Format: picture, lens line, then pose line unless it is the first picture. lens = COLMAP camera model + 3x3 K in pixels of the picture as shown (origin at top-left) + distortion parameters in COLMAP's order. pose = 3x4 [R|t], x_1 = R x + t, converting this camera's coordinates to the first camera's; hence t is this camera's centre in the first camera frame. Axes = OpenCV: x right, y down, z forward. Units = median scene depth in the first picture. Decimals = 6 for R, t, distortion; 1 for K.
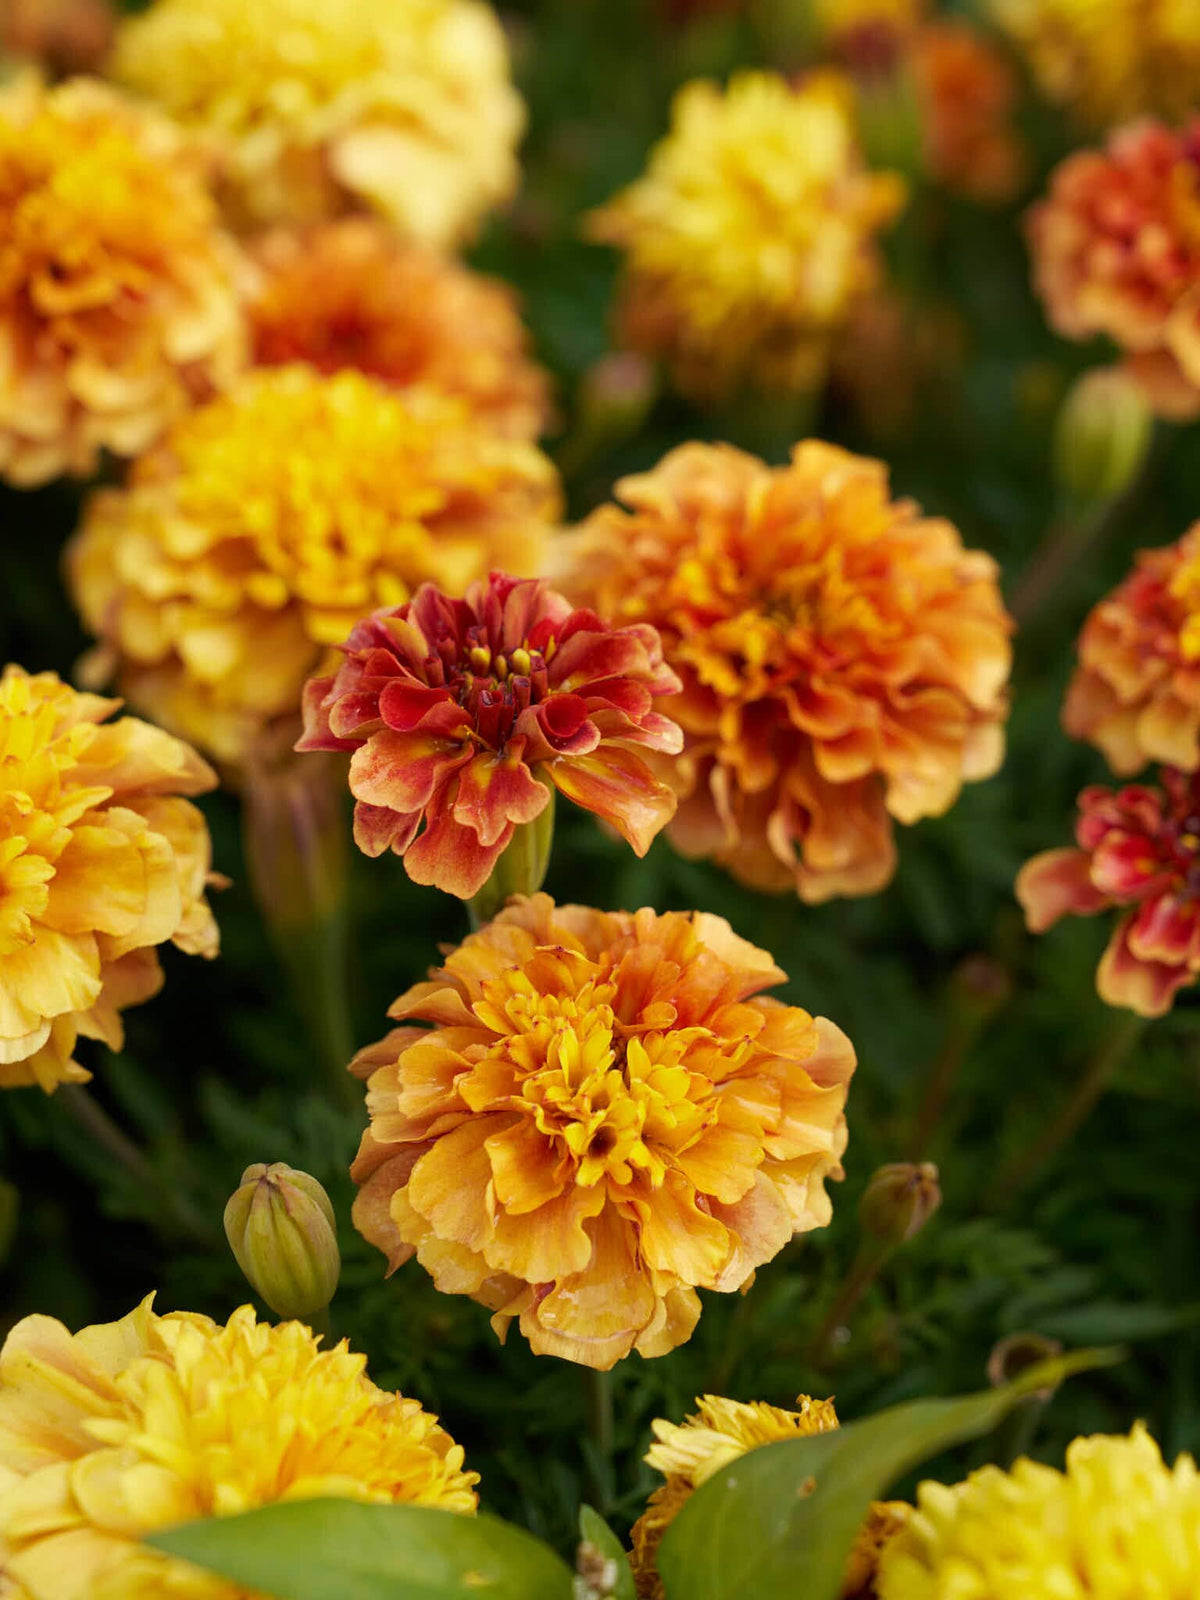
lens RADIAL K [[3748.8, 0, 638.3], [0, 3748.8, 839.5], [0, 0, 1]] dist [-0.021029, 0.000000]
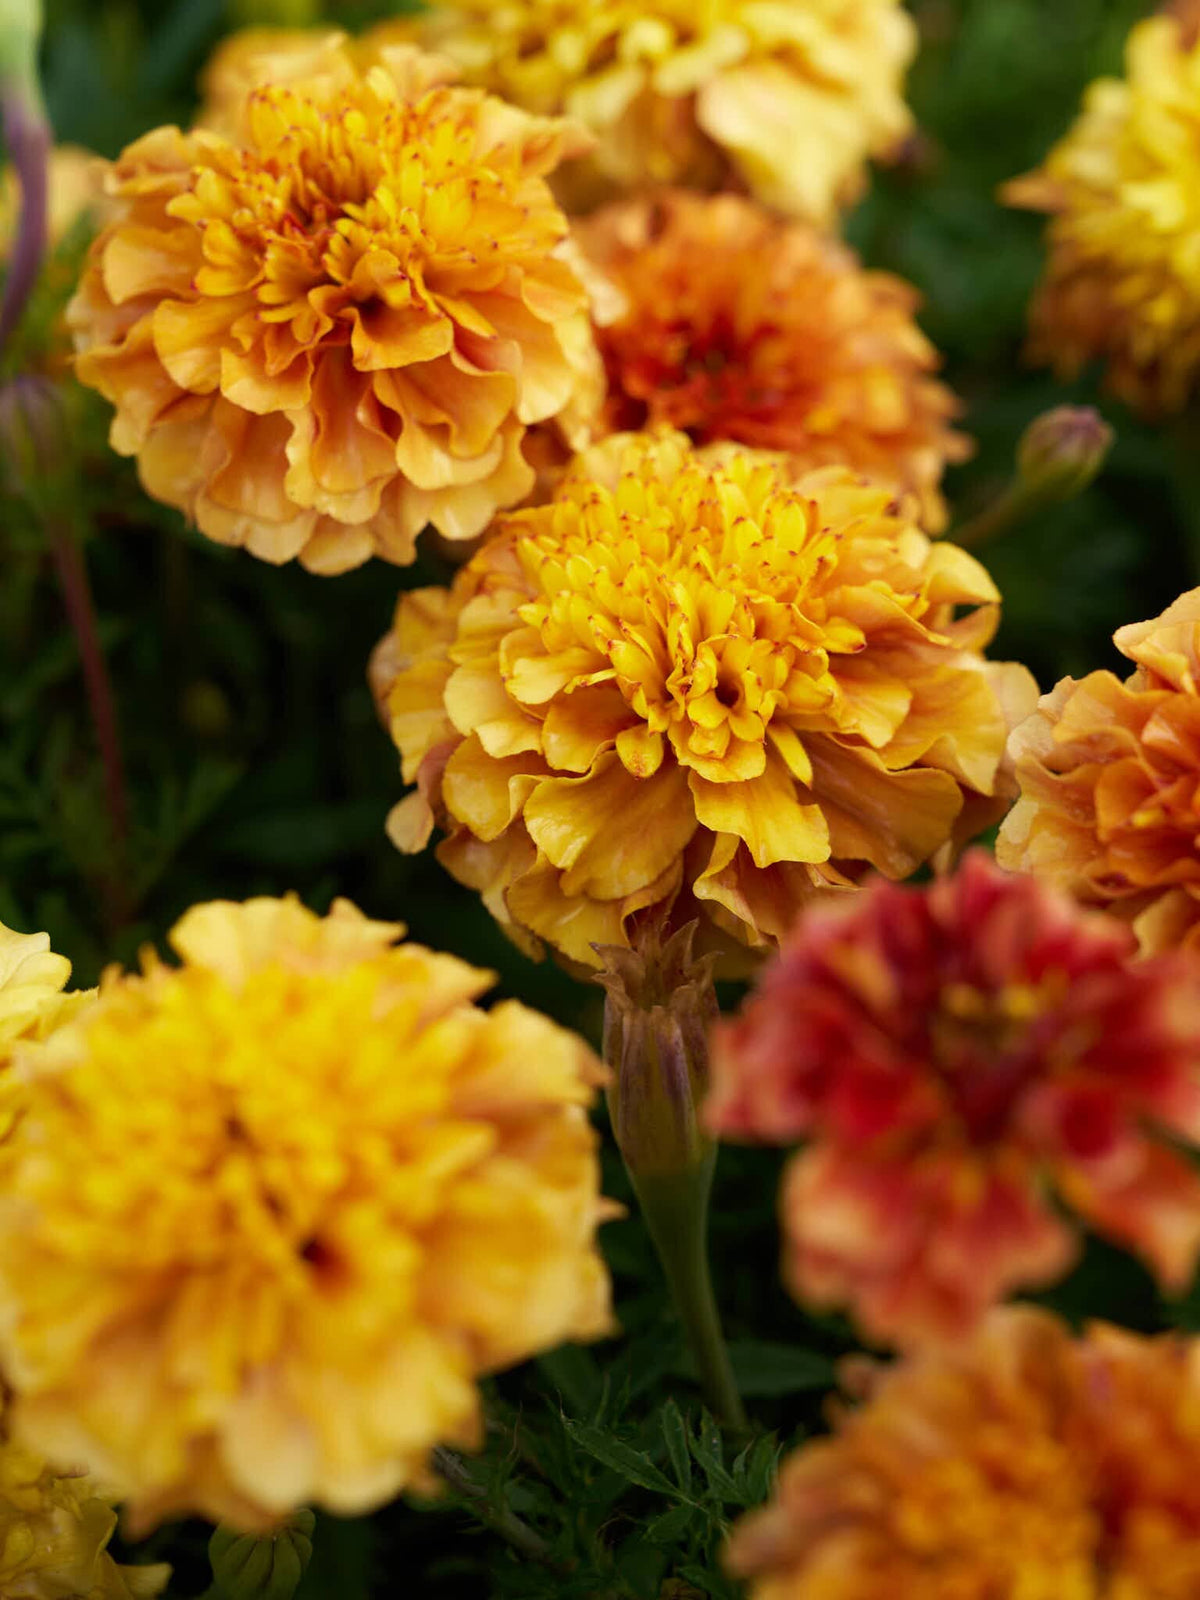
lens RADIAL K [[3748.8, 0, 584.3], [0, 3748.8, 790.6], [0, 0, 1]] dist [-0.021029, 0.000000]
pose [[0.998290, 0.035898, -0.046127, -0.077059], [-0.030716, 0.993620, 0.108516, -0.149897], [0.049728, -0.106913, 0.993024, 0.231607]]
